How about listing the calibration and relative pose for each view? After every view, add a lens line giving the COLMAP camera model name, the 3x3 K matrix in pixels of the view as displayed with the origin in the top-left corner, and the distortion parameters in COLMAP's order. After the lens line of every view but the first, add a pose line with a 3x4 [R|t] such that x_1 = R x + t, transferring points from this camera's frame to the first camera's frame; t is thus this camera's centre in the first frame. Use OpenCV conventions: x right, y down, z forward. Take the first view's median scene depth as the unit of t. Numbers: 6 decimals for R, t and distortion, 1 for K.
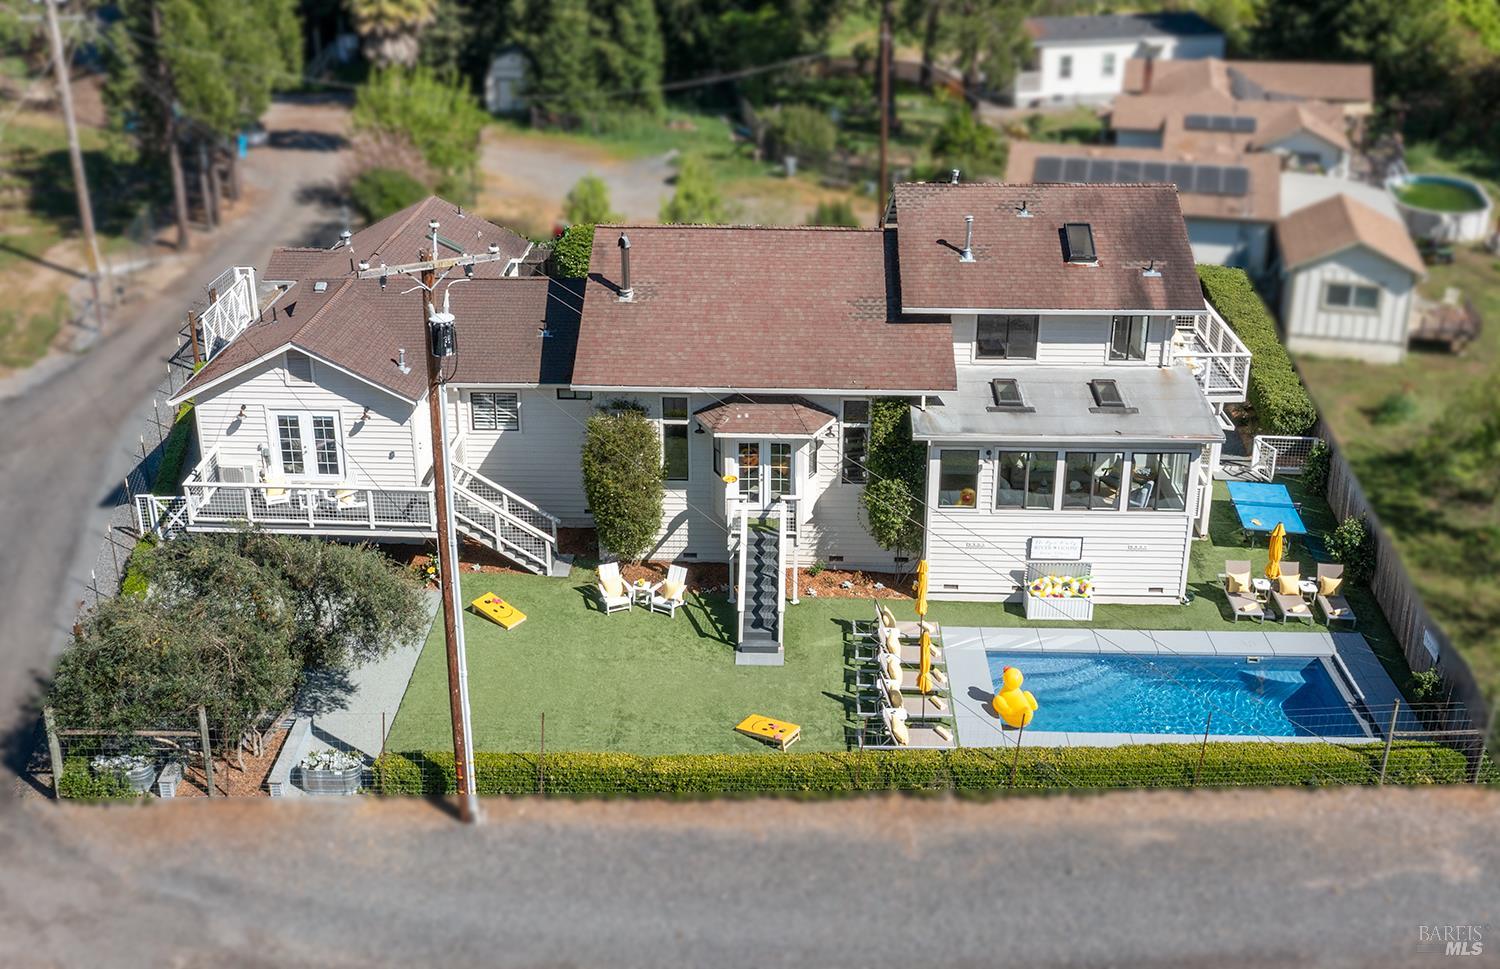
lens RADIAL K [[1595.9, 0, 717.6], [0, 1595.9, 335.3], [0, 0, 1]] dist [-0.005994, -0.015108]
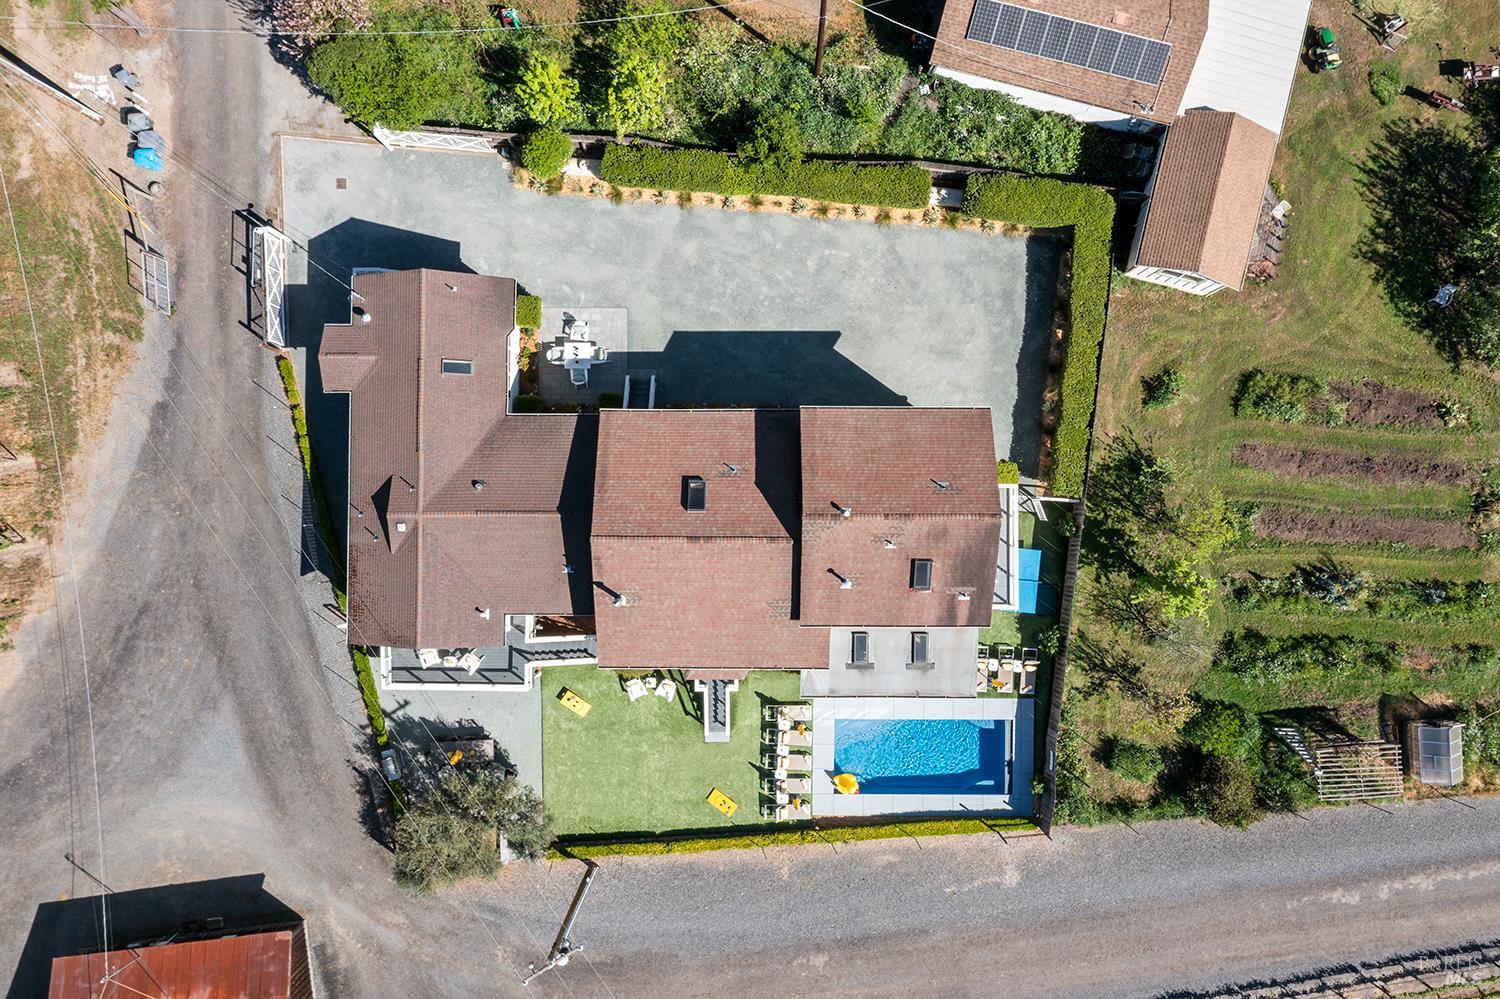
lens RADIAL K [[1252.6, 0, 751.3], [0, 1252.6, 524.8], [0, 0, 1]] dist [-0.005073, 0.004862]
pose [[0.999066, -0.043051, 0.003766, 0.068063], [0.008852, 0.289156, 0.957241, -1.238652], [-0.042300, -0.956313, 0.289267, 0.743115]]
